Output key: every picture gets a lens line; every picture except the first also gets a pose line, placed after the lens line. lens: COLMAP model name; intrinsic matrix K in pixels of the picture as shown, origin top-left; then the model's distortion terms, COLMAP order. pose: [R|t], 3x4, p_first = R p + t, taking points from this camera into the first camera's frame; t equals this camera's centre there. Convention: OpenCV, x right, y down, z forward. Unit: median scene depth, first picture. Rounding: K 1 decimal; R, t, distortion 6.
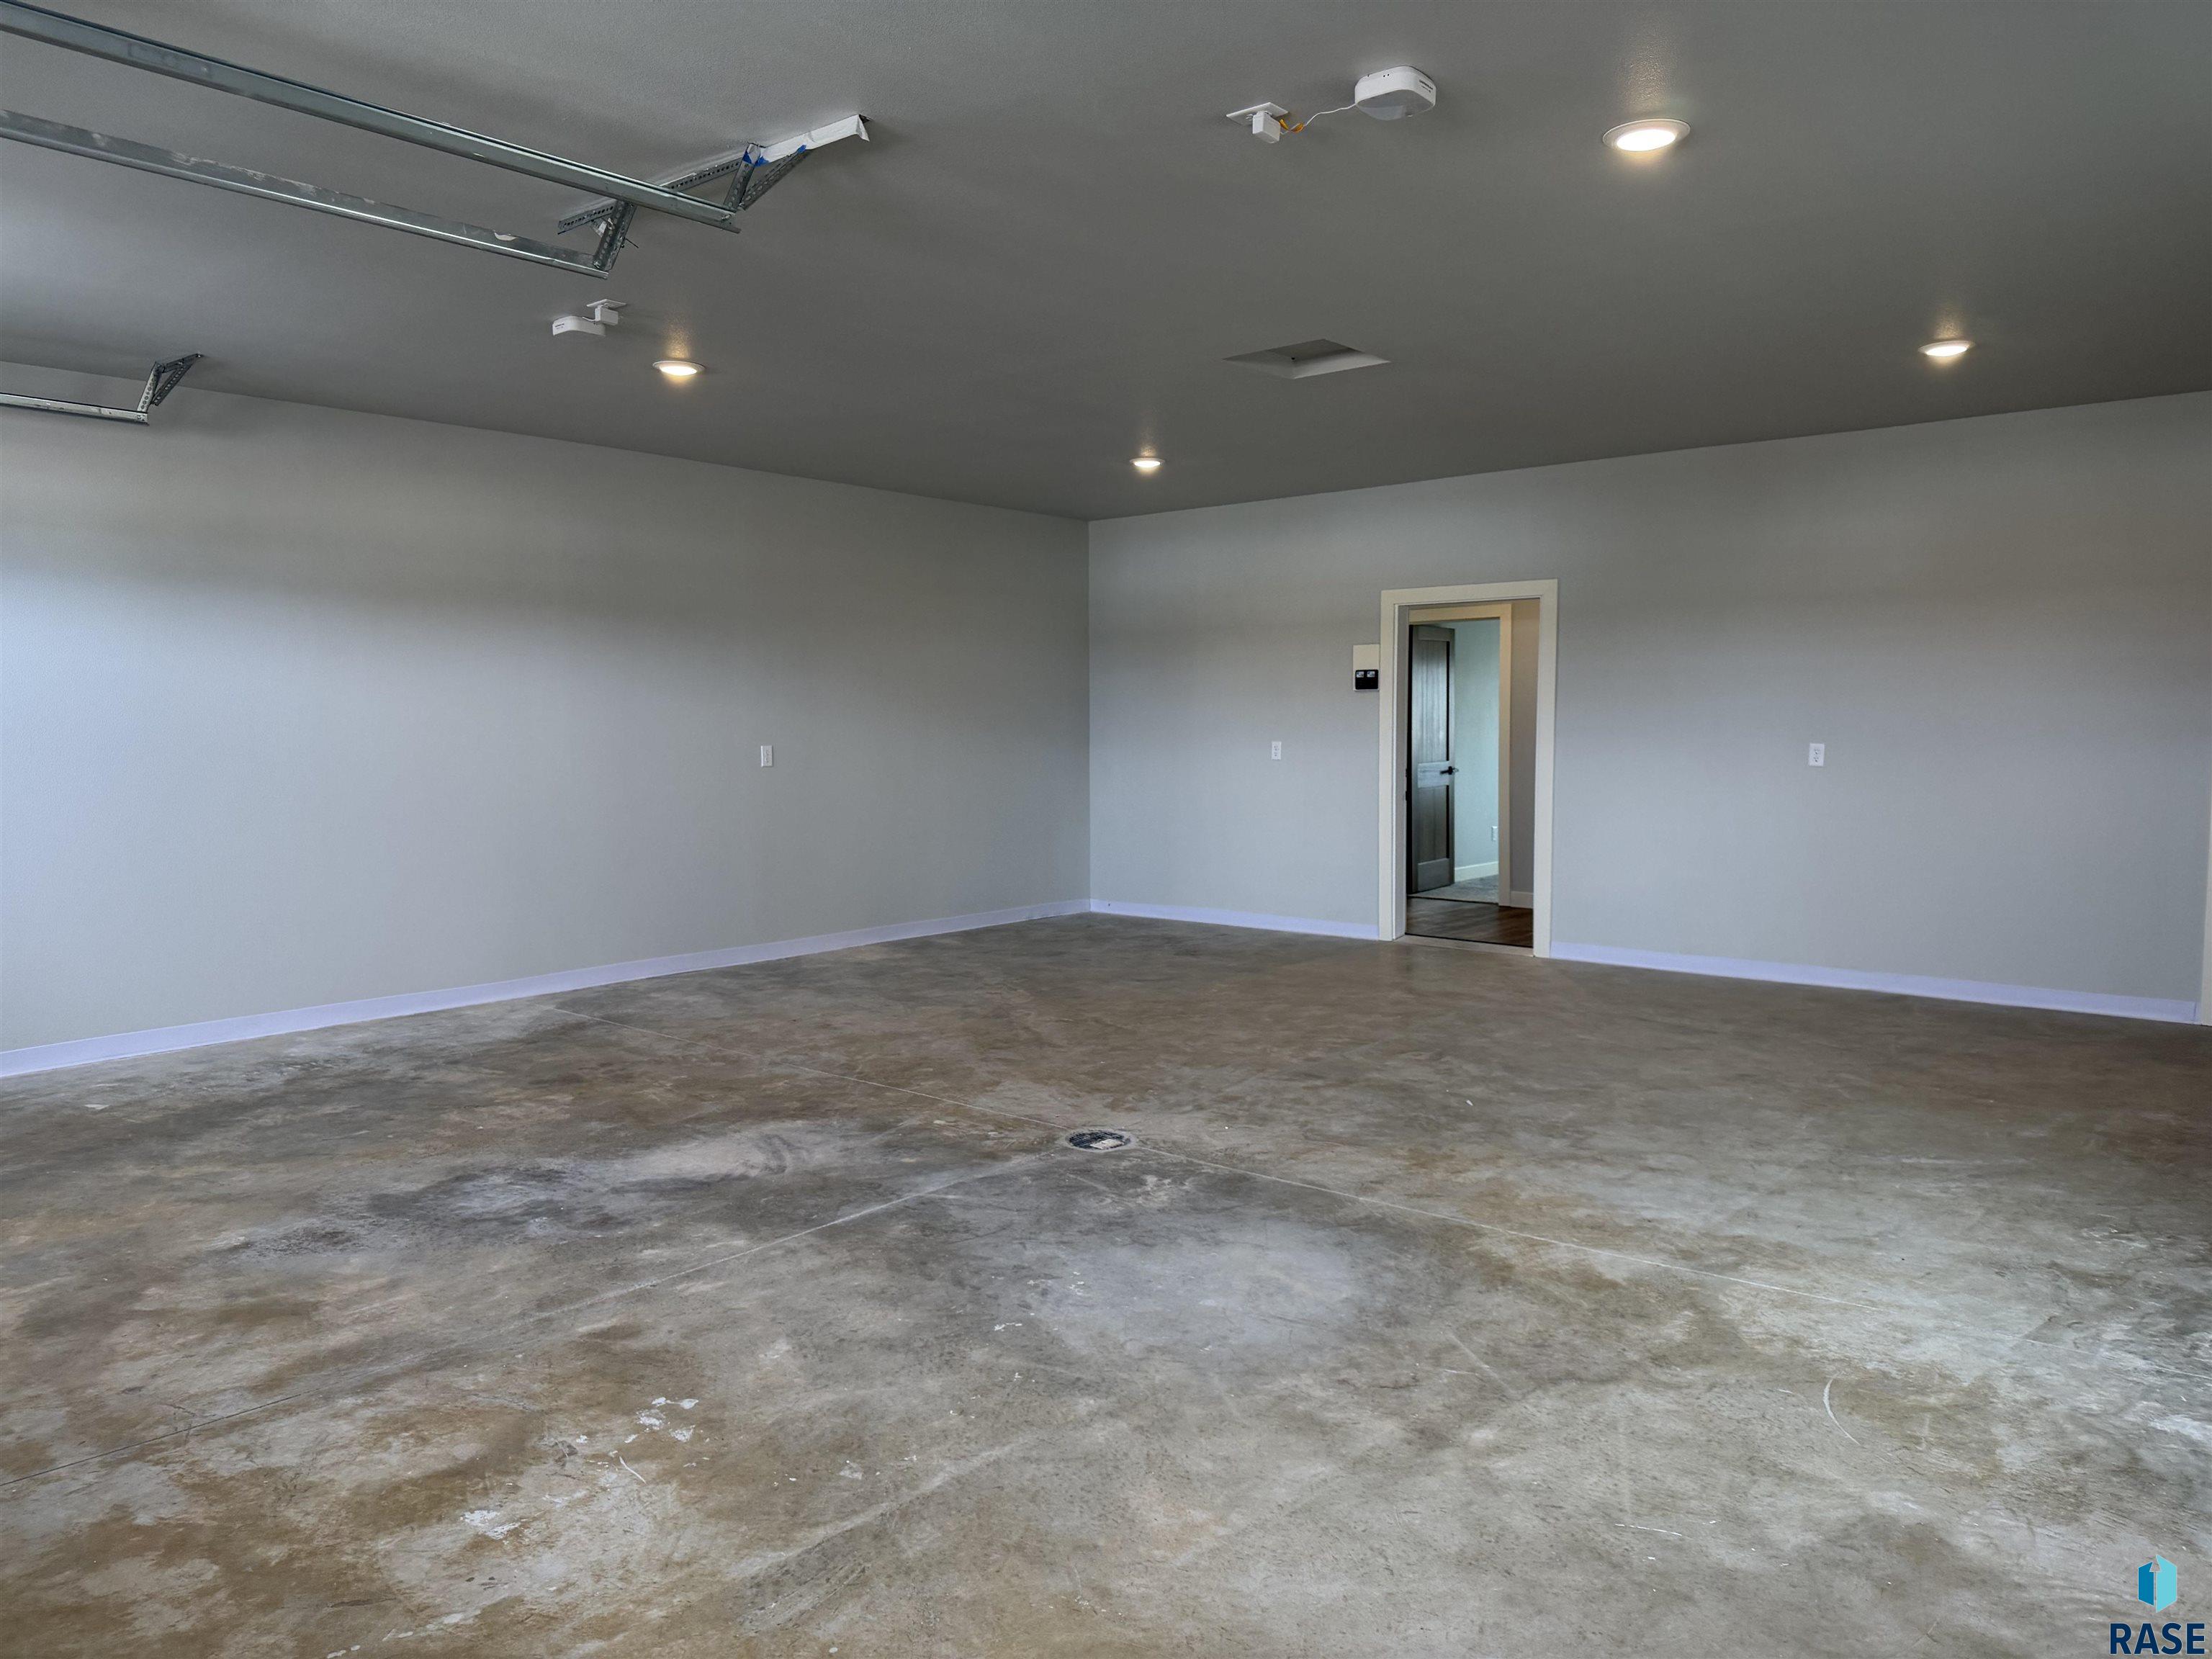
lens RADIAL K [[1559.1, 0, 1097.0], [0, 1559.1, 715.1], [0, 0, 1]] dist [0.051172, -0.060462]
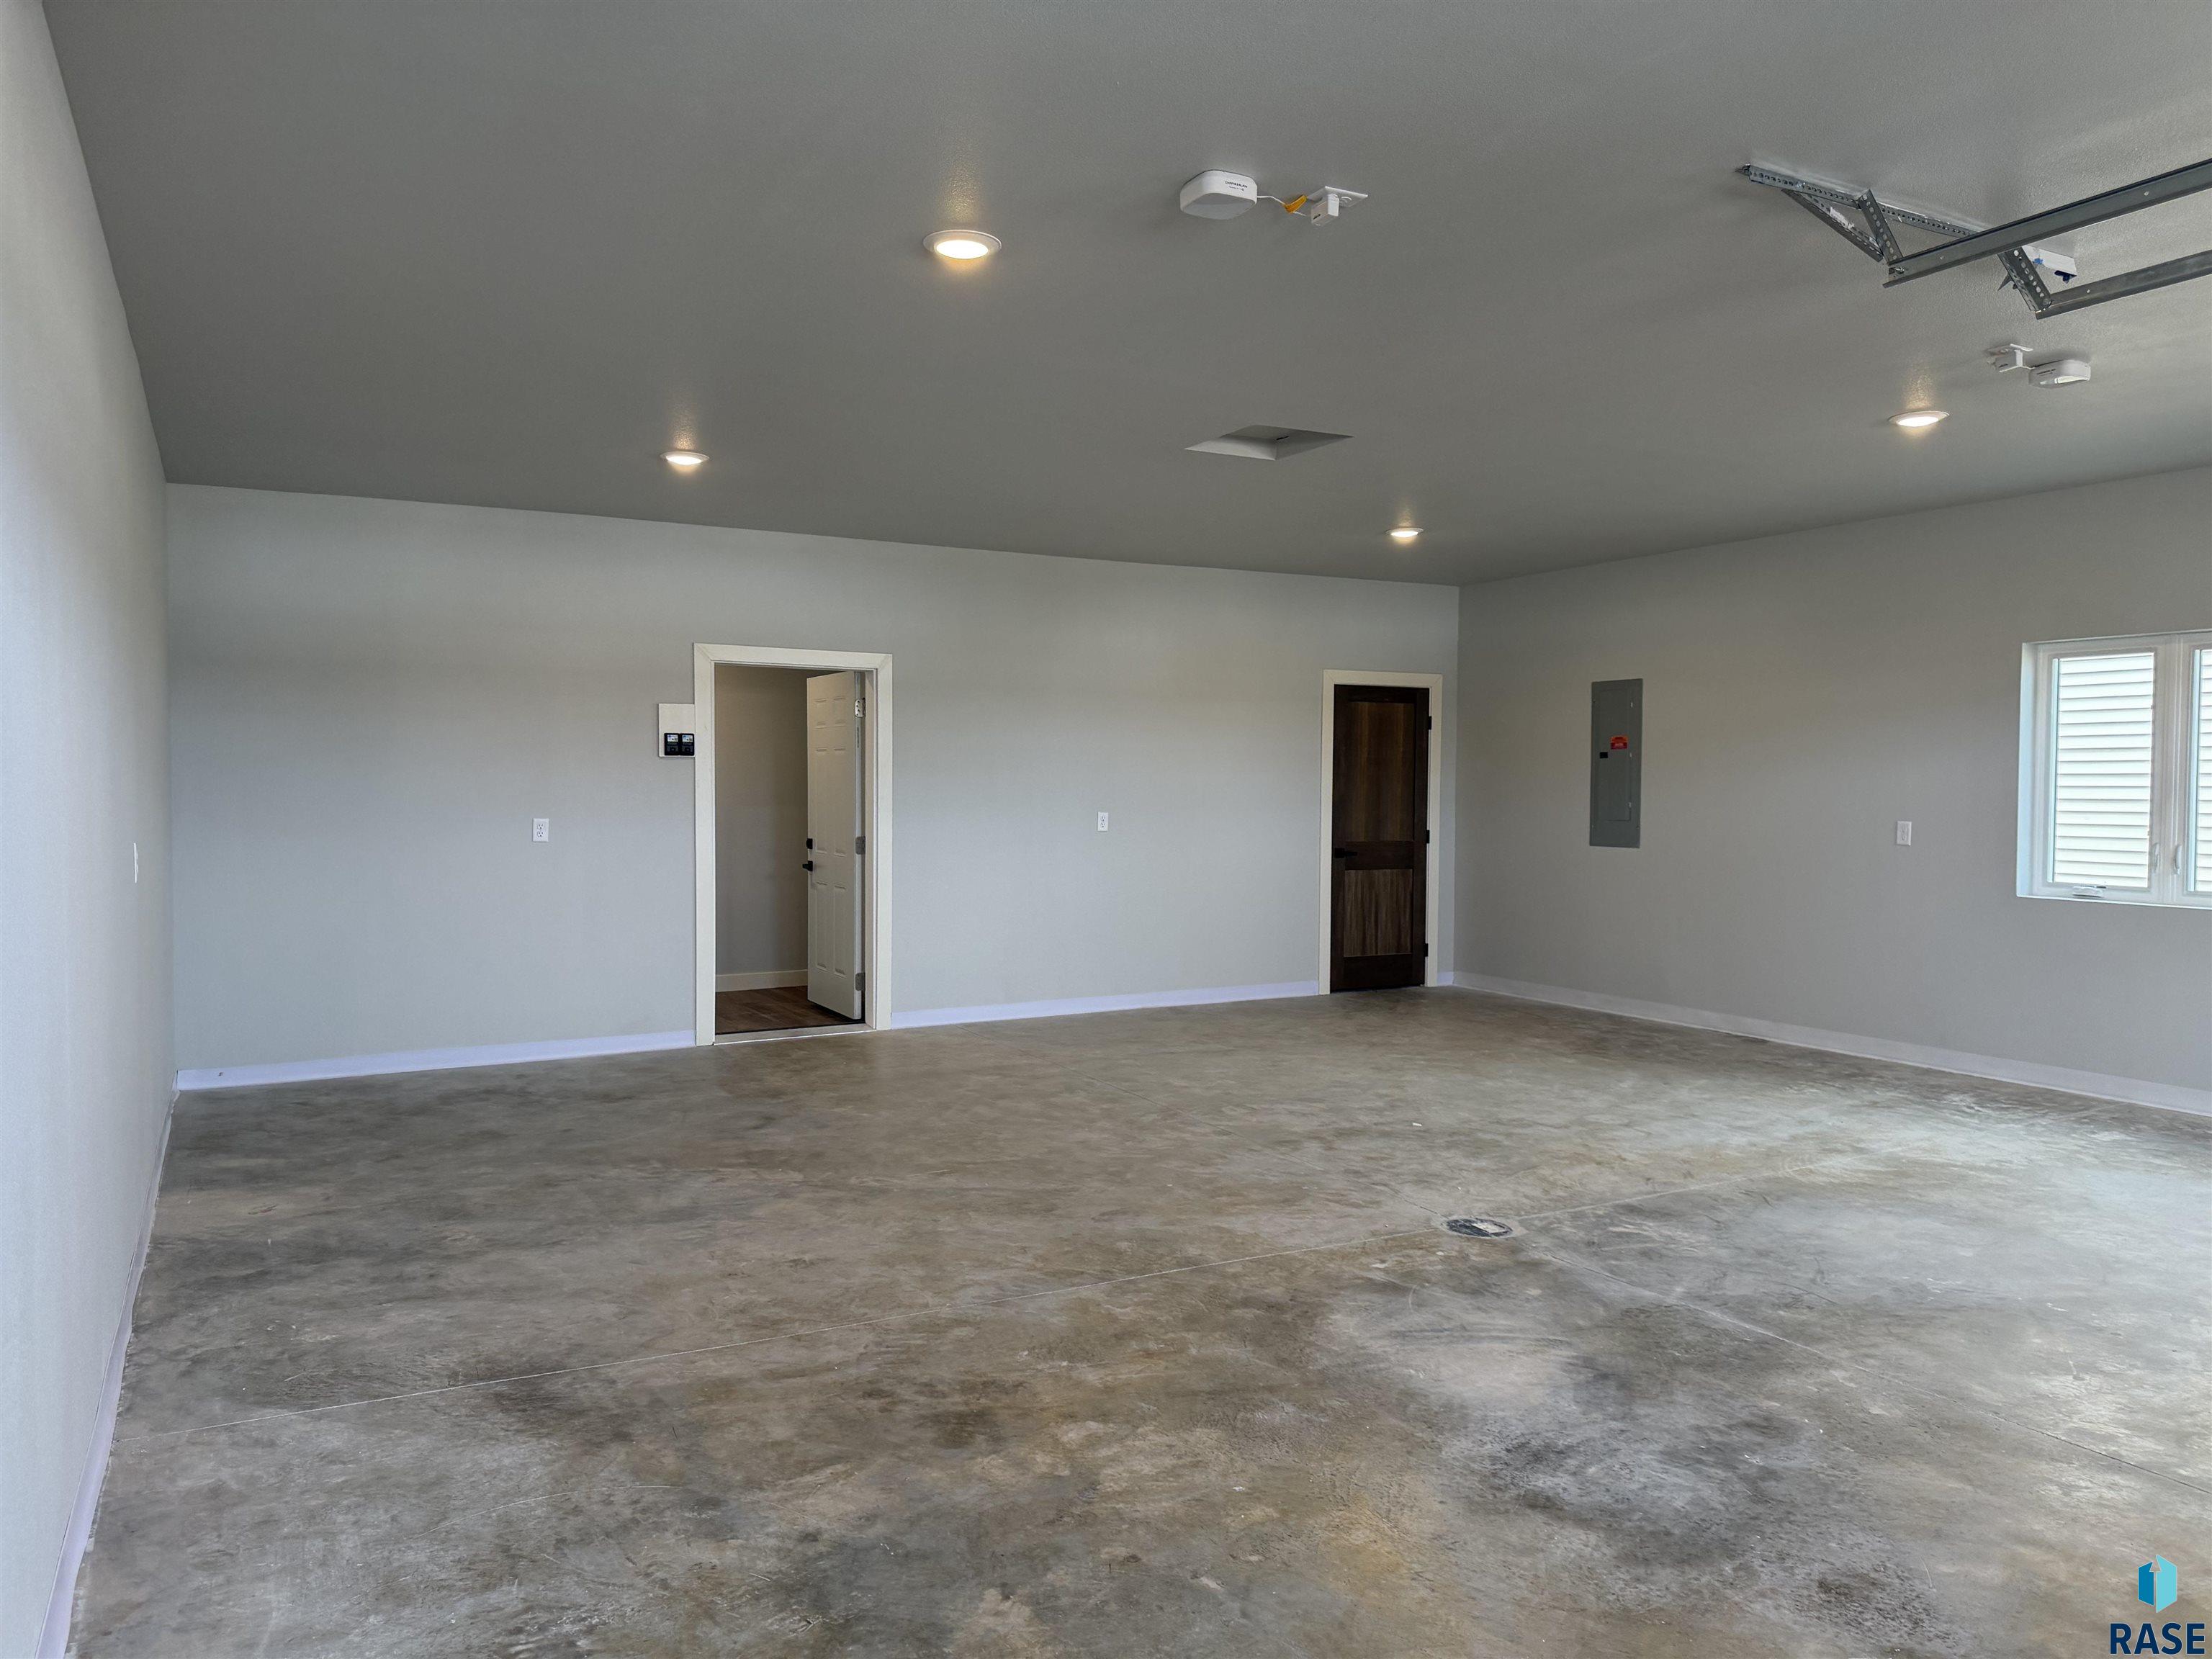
lens RADIAL K [[1559.1, 0, 1106.0], [0, 1559.1, 798.8], [0, 0, 1]] dist [0.051172, -0.060462]
pose [[0.351266, -0.000990, 0.936275, -1.102566], [-0.005994, 0.999977, 0.003306, 0.002441], [-0.936256, -0.006773, 0.351252, 0.967447]]
